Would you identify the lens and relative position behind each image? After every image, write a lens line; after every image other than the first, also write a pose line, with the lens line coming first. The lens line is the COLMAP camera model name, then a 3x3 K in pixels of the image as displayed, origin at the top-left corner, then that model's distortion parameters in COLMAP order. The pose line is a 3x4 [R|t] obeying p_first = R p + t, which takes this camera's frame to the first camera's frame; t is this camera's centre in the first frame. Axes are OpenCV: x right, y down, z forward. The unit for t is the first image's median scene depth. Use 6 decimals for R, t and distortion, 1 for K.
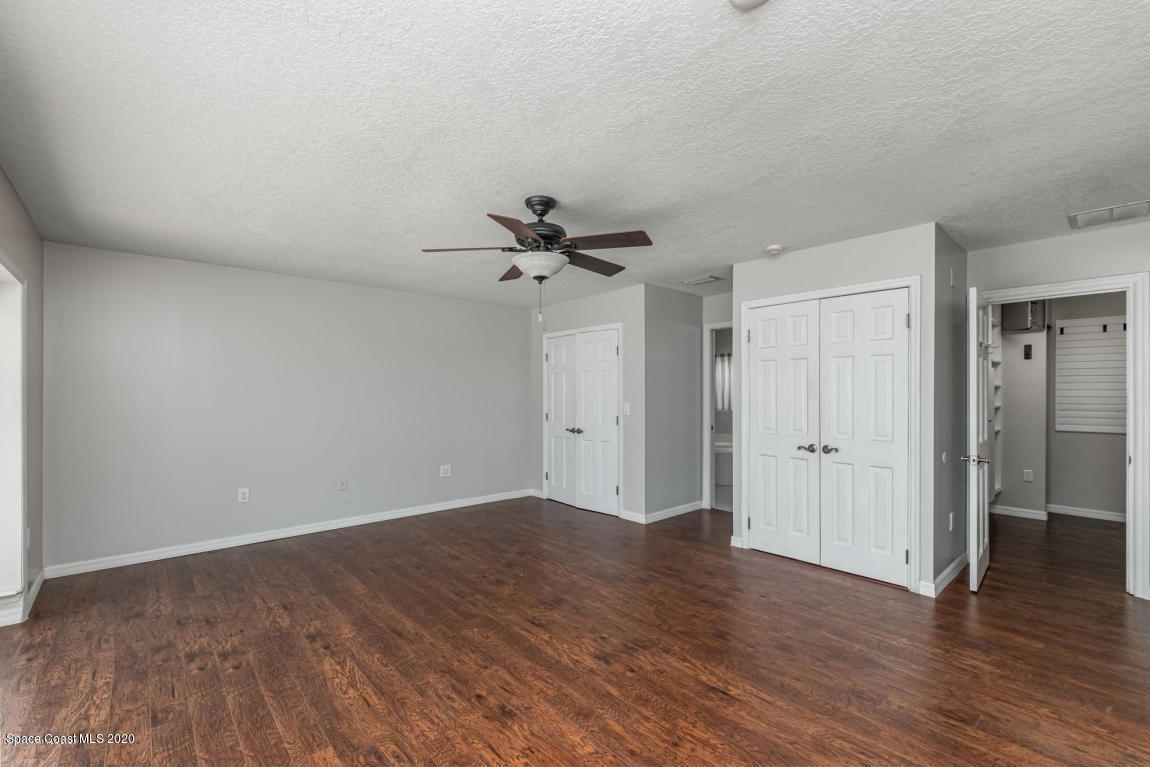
lens RADIAL K [[495.2, 0, 572.4], [0, 495.2, 390.8], [0, 0, 1]] dist [0.000408, -0.000089]
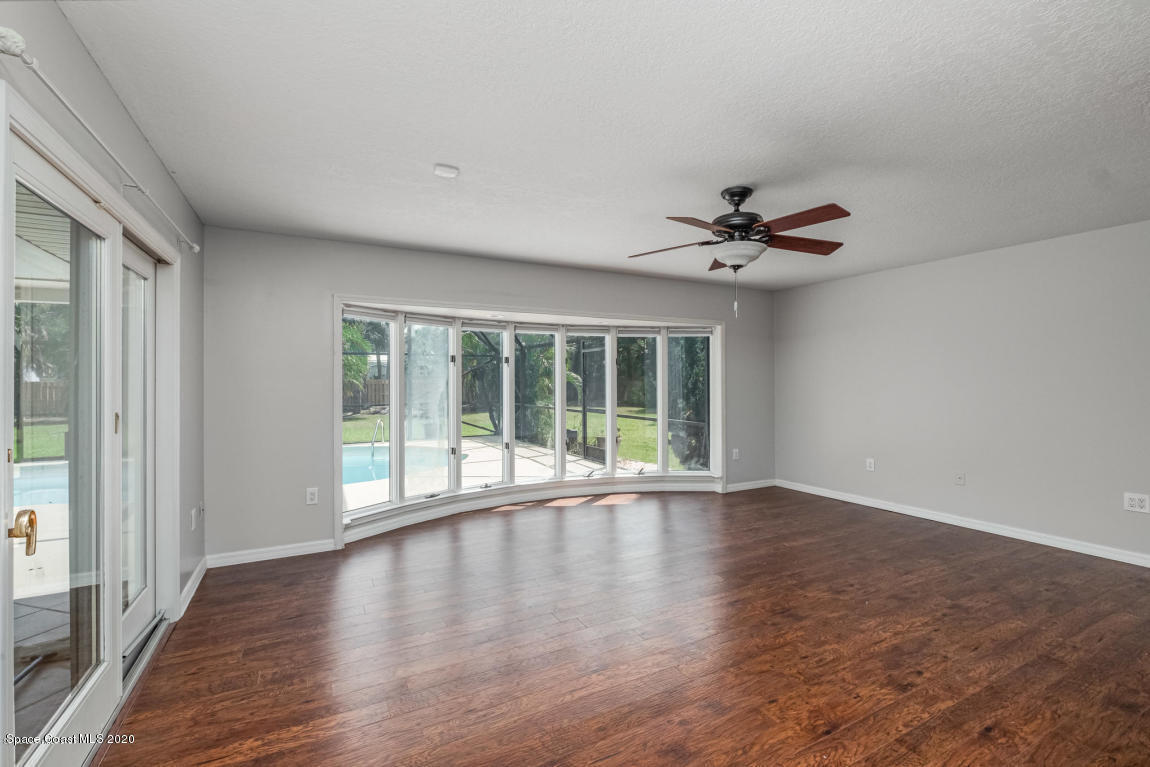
lens RADIAL K [[495.2, 0, 578.8], [0, 495.2, 378.5], [0, 0, 1]] dist [0.000408, -0.000089]
pose [[-0.224652, -0.001266, -0.974438, 0.856969], [0.010856, 0.999934, -0.003802, 0.002502], [0.974379, -0.011433, -0.224624, 0.781906]]
